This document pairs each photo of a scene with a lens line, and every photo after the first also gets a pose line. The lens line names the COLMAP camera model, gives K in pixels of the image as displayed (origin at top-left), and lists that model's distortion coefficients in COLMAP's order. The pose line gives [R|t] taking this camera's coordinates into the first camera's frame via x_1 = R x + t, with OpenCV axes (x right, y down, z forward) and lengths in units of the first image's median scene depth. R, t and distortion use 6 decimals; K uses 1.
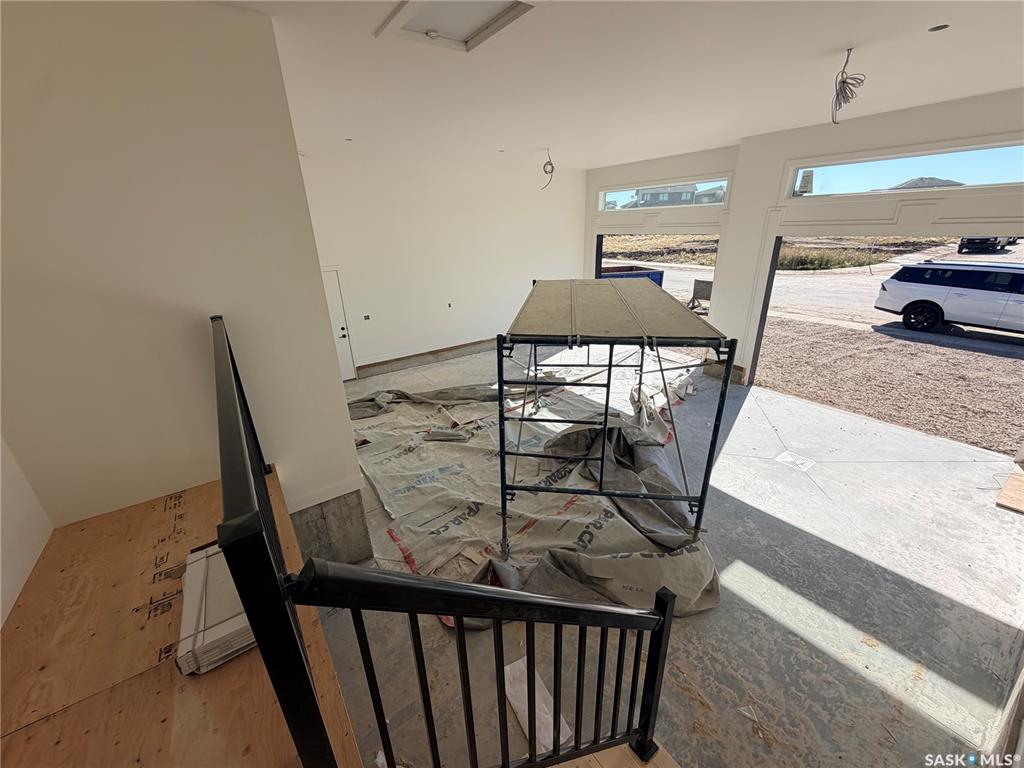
lens RADIAL K [[409.9, 0, 508.8], [0, 409.9, 381.8], [0, 0, 1]] dist [-0.001368, -0.000138]
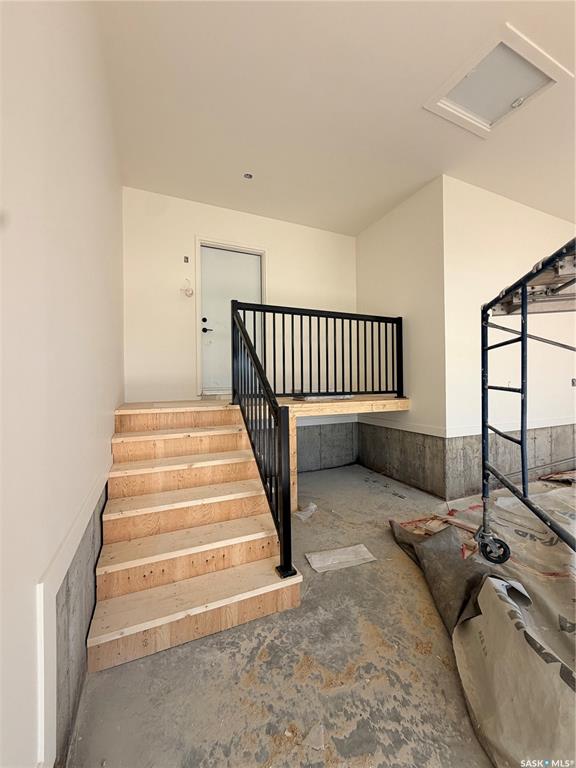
lens RADIAL K [[307.4, 0, 287.5], [0, 307.4, 381.2], [0, 0, 1]] dist [-0.001368, -0.000138]
pose [[-0.189619, 0.028232, -0.981452, 0.799563], [-0.333408, 0.938341, 0.091408, 0.161558], [0.923517, 0.344557, -0.168515, 0.619452]]
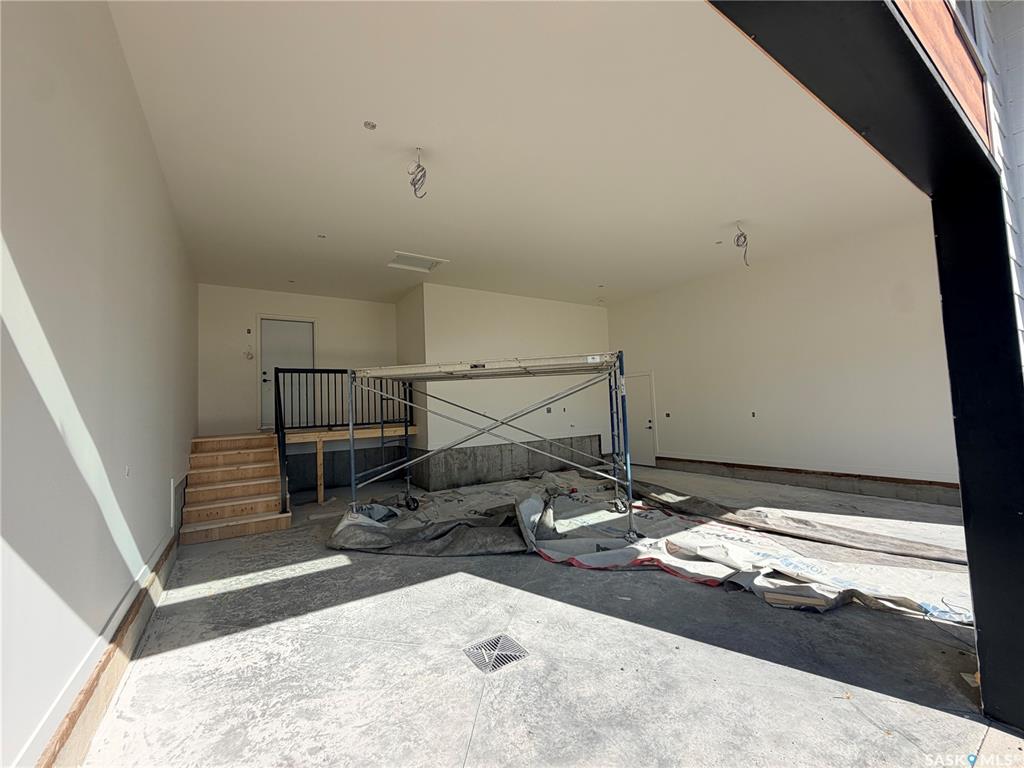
lens RADIAL K [[409.9, 0, 514.7], [0, 409.9, 386.8], [0, 0, 1]] dist [-0.001368, -0.000138]
pose [[-0.022258, -0.015362, -0.999634, 1.879131], [-0.319487, 0.947561, -0.007448, -0.205890], [0.947329, 0.319205, -0.025999, 1.418263]]
